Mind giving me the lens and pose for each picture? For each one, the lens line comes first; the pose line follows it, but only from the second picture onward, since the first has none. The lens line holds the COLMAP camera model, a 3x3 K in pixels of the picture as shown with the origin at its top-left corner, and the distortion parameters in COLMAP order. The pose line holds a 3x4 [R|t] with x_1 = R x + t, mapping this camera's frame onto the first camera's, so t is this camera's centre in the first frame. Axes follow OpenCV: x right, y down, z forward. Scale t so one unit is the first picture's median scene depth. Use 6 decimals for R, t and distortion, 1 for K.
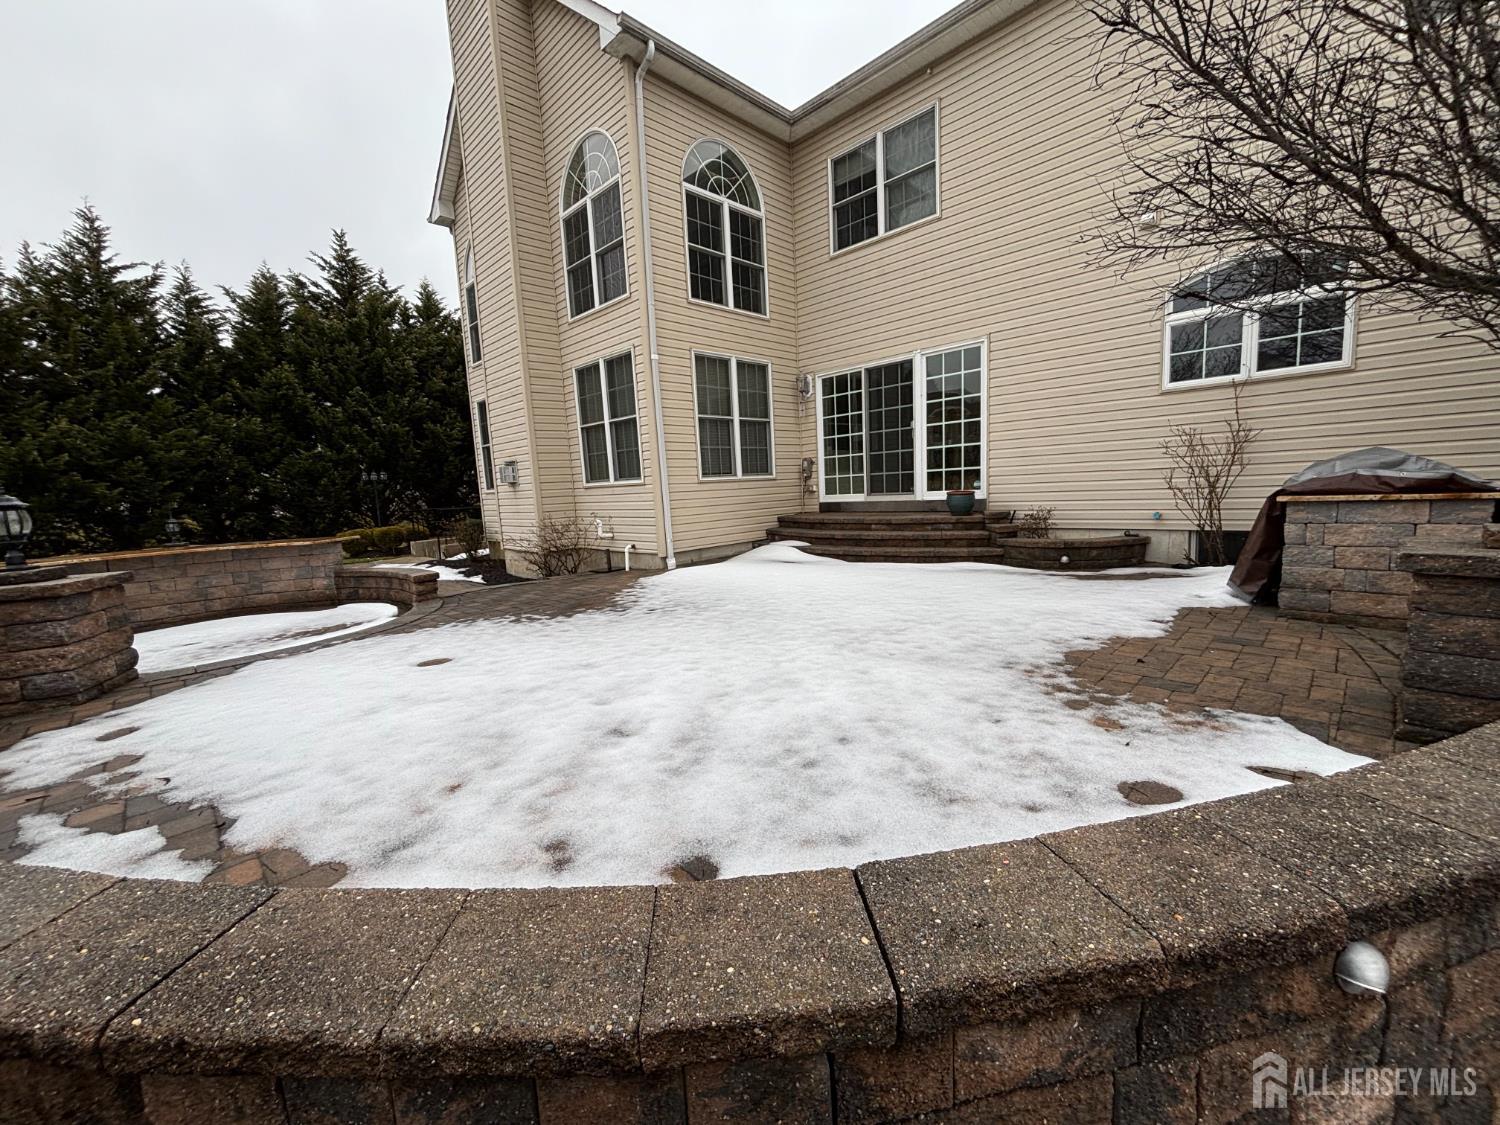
lens RADIAL K [[603.1, 0, 749.6], [0, 603.1, 558.8], [0, 0, 1]] dist [0.002335, 0.000093]
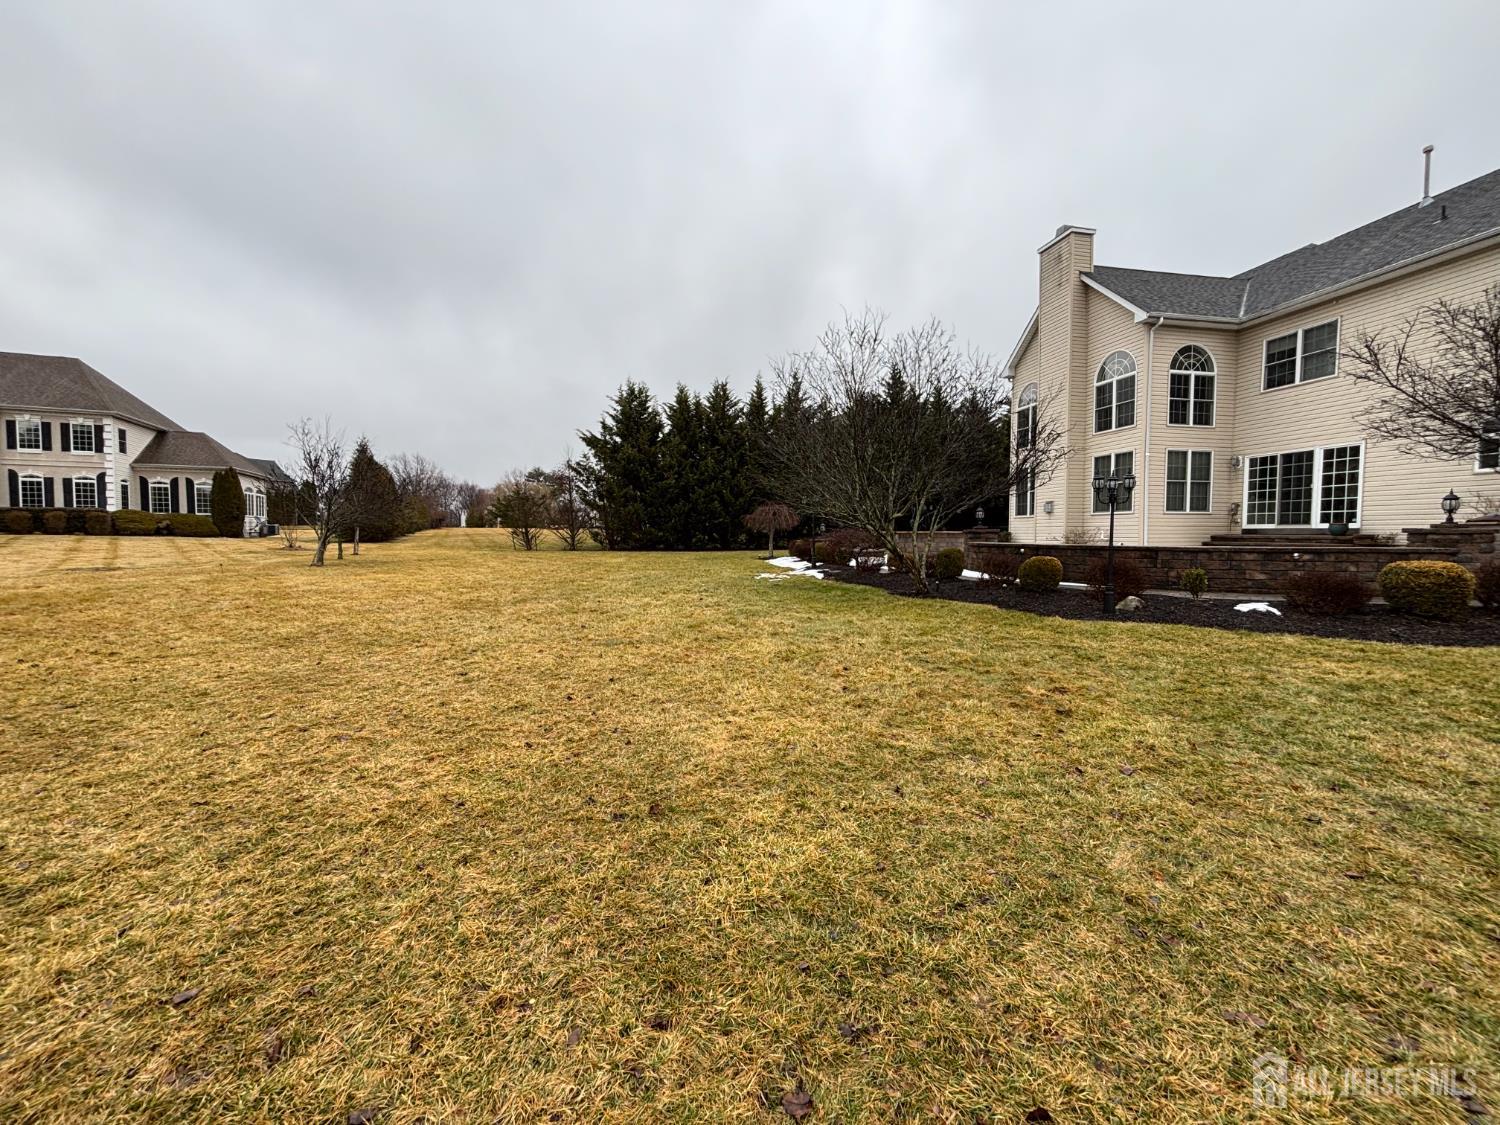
lens RADIAL K [[603.1, 0, 749.6], [0, 603.1, 558.8], [0, 0, 1]] dist [0.002335, 0.000093]
pose [[0.835038, 0.074175, -0.545169, -0.124883], [-0.105971, 0.994001, -0.027074, 0.210802], [0.539890, 0.080380, 0.837889, -1.342778]]
